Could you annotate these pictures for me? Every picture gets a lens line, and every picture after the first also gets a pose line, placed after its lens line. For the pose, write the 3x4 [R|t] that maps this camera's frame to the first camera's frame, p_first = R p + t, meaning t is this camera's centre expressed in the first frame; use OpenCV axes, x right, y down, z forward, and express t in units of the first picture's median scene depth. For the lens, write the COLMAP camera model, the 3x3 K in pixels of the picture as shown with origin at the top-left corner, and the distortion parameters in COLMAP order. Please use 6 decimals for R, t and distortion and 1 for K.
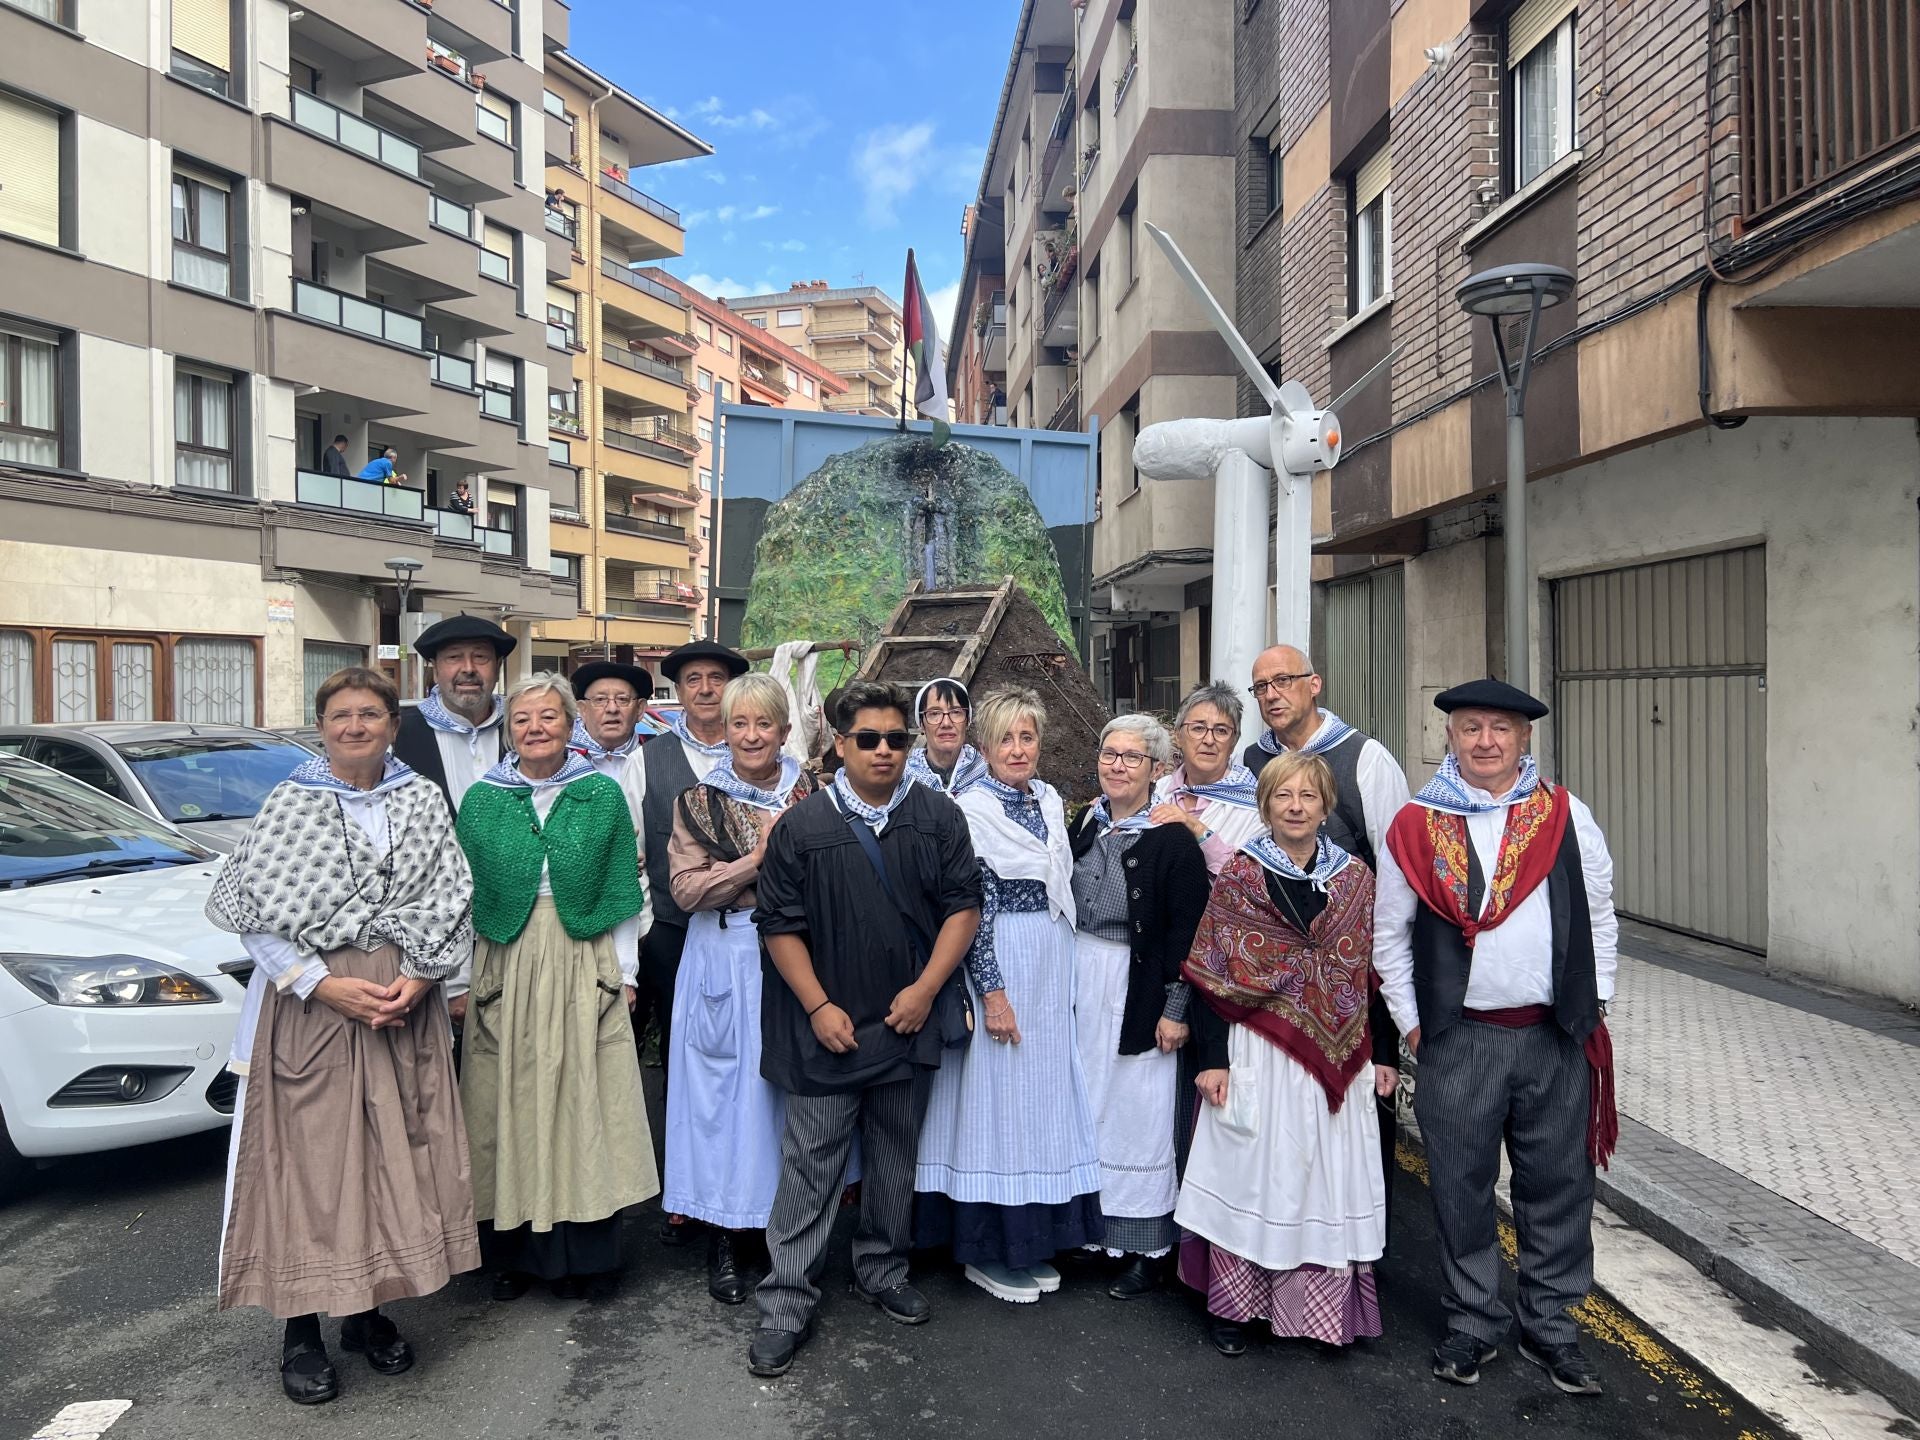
lens RADIAL K [[1387.3, 0, 971.7], [0, 1387.3, 728.0], [0, 0, 1]] dist [0.038315, -0.036398]
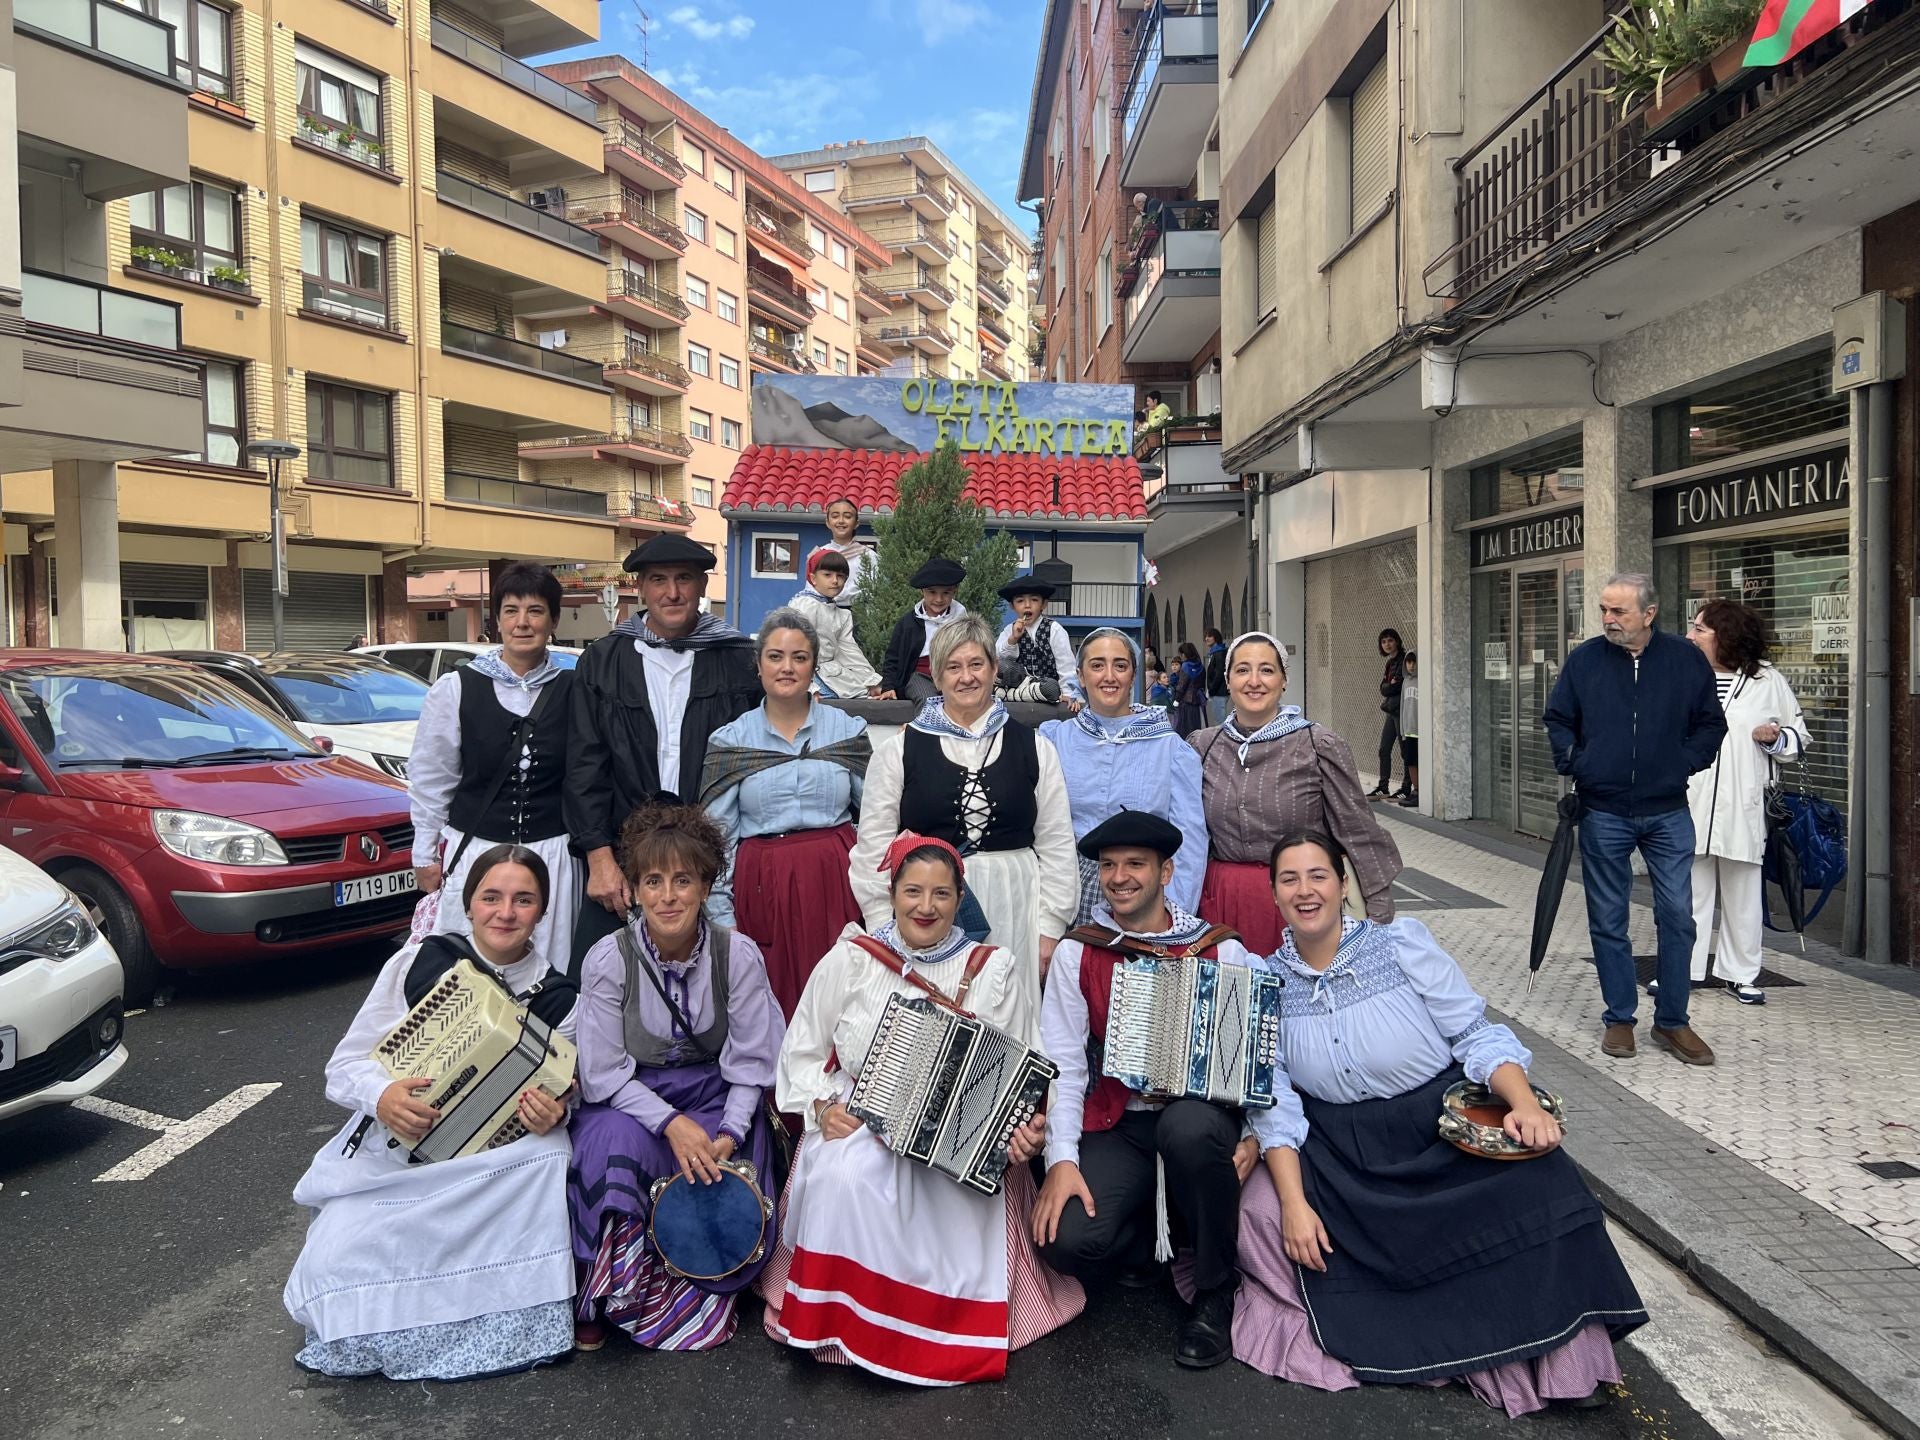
lens RADIAL K [[1387.3, 0, 971.7], [0, 1387.3, 728.0], [0, 0, 1]] dist [0.038315, -0.036398]
pose [[0.999083, -0.006547, -0.042316, -0.013108], [0.007853, 0.999495, 0.030779, -0.002283], [0.042093, -0.031083, 0.998630, 0.233962]]
